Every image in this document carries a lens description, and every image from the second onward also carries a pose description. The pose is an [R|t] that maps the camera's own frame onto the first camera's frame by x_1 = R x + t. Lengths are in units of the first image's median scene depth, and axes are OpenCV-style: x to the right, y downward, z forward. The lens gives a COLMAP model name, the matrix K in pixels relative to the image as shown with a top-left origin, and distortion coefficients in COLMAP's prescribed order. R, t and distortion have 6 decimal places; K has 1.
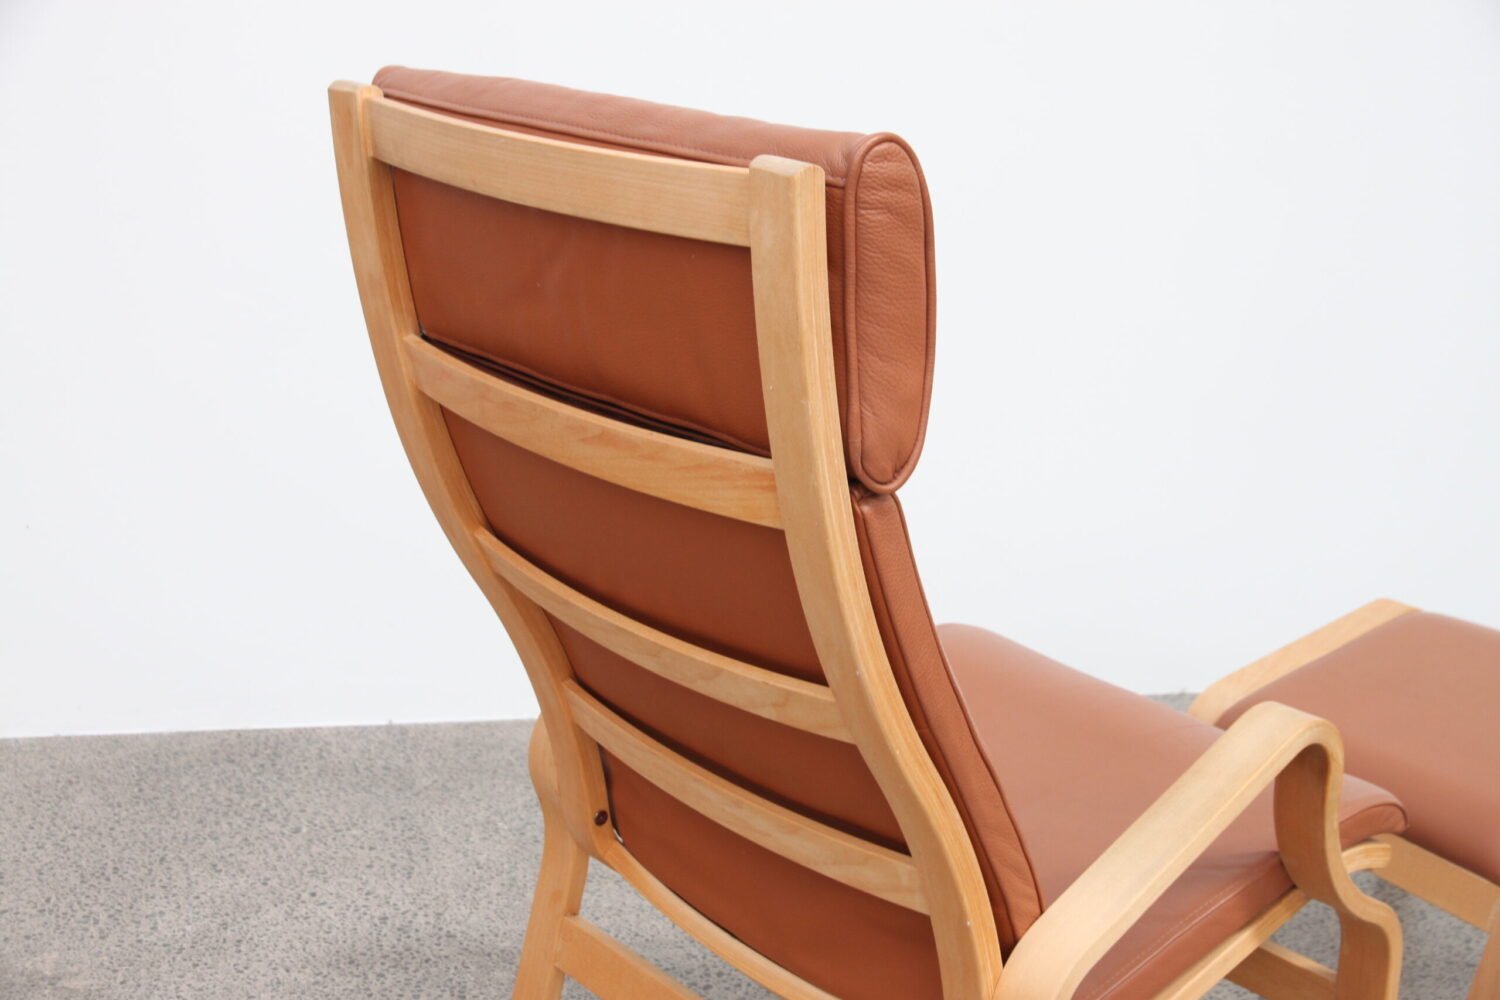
lens RADIAL K [[2157.4, 0, 744.3], [0, 2157.4, 503.9], [0, 0, 1]] dist [0.091505, 0.000000]
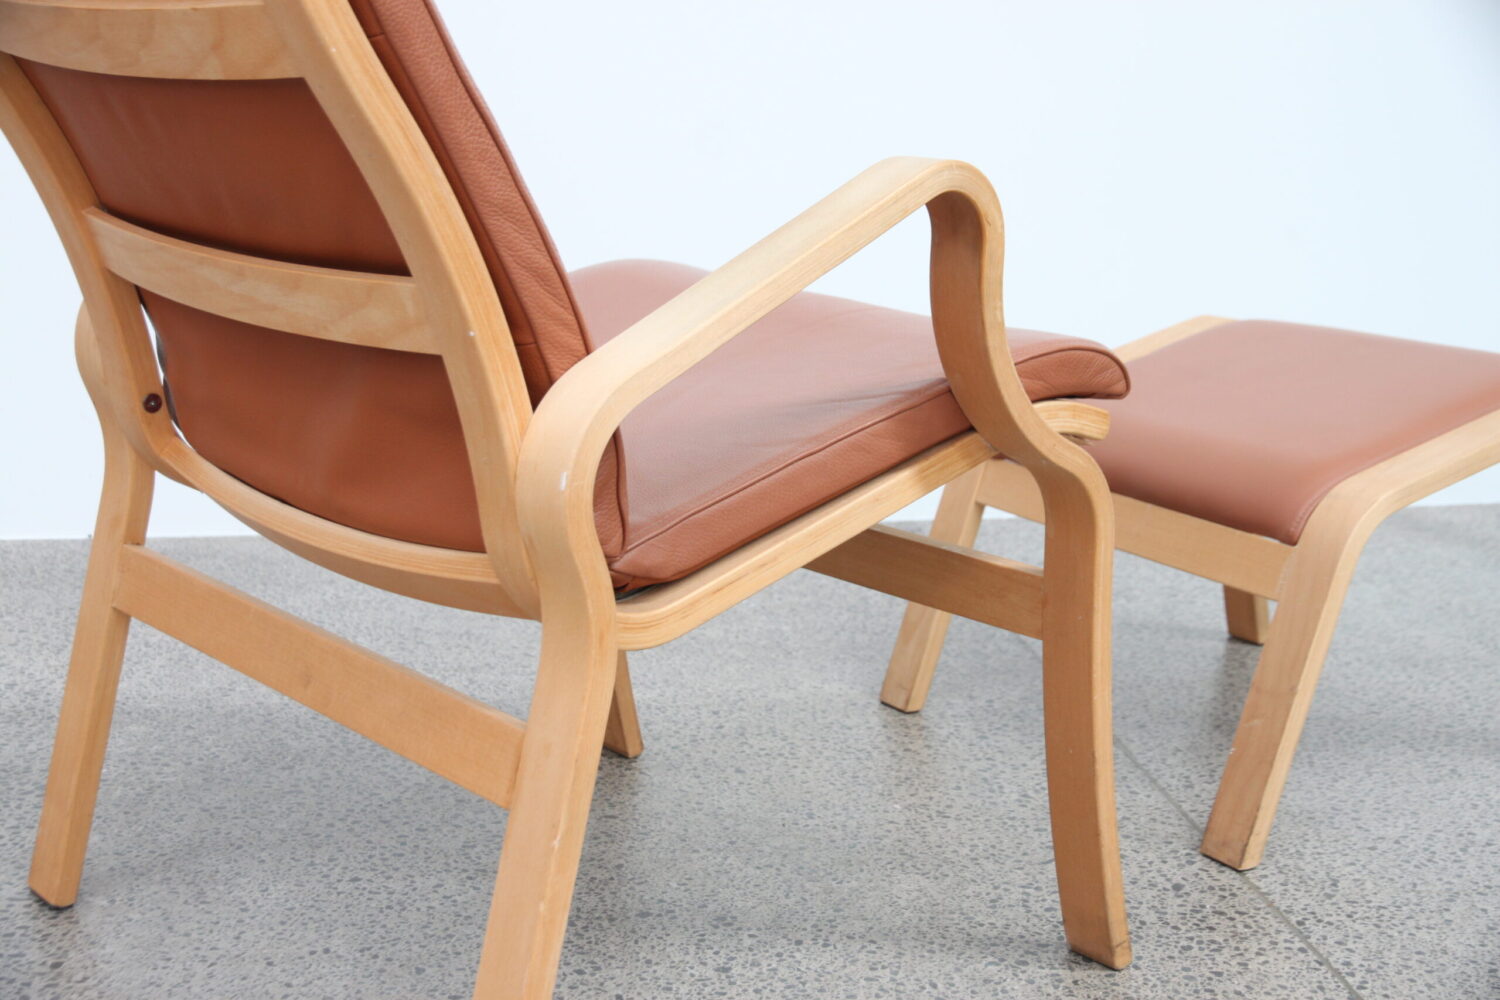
lens RADIAL K [[2367.5, 0, 746.7], [0, 2367.5, 494.5], [0, 0, 1]] dist [0.109608, 0.000000]
pose [[0.999881, -0.009506, 0.012156, 0.159365], [0.009980, 0.999168, -0.039536, 0.237921], [-0.011770, 0.039653, 0.999144, 0.115263]]
